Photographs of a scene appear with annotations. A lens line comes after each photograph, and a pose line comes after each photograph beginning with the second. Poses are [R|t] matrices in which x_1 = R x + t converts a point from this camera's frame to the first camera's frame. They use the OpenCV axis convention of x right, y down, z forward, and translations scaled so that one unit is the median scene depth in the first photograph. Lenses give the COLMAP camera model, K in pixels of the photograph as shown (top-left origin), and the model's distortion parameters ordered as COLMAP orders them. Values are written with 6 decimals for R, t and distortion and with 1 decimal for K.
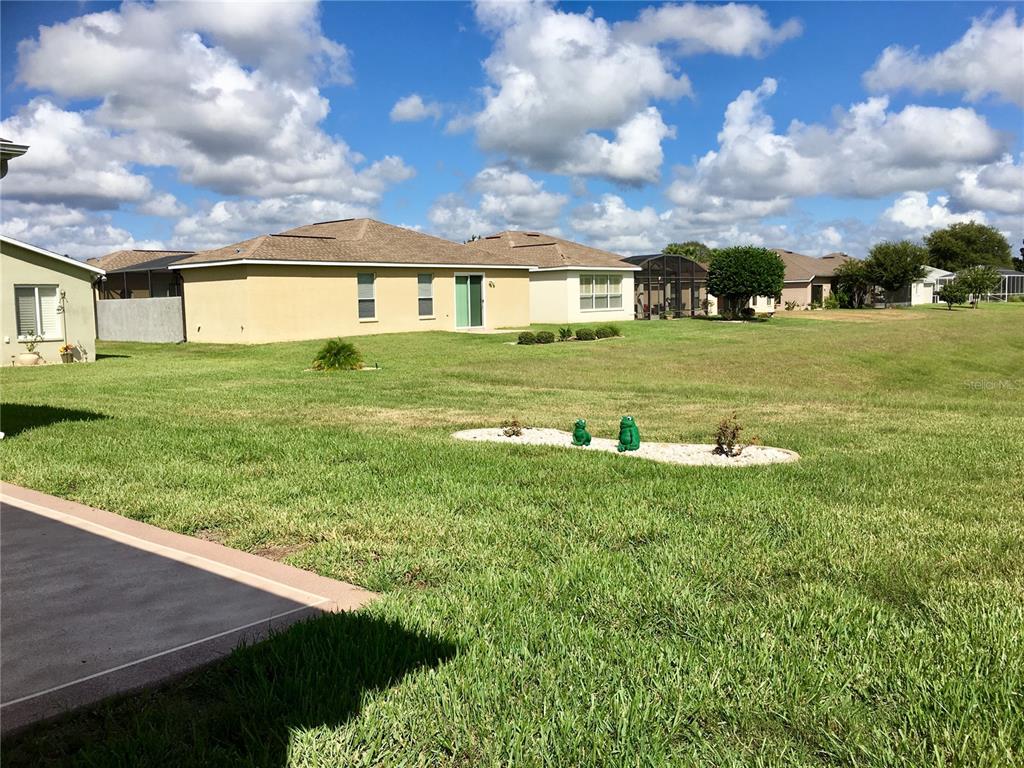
lens RADIAL K [[888.0, 0, 463.0], [0, 888.0, 382.4], [0, 0, 1]] dist [-0.013055, -0.027174]
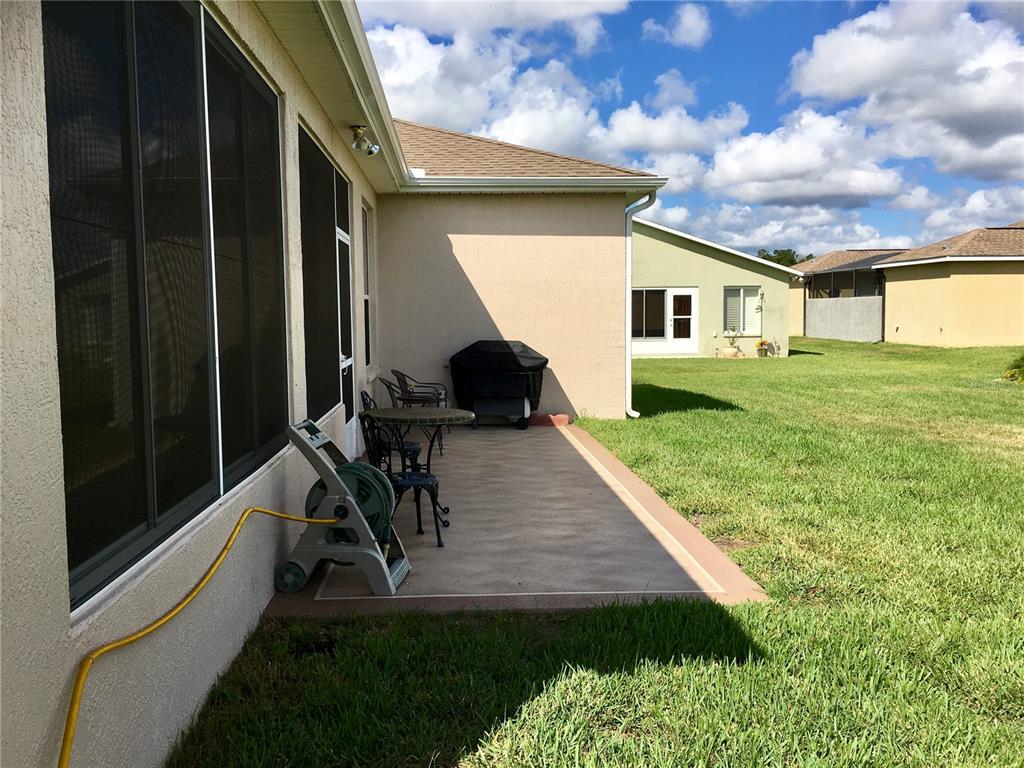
lens RADIAL K [[888.0, 0, 463.0], [0, 888.0, 382.4], [0, 0, 1]] dist [-0.013055, -0.027174]
pose [[0.631036, 0.073437, -0.772270, 0.153778], [-0.063880, 0.997047, 0.042613, -0.012755], [0.773119, 0.022442, 0.633864, 0.015754]]
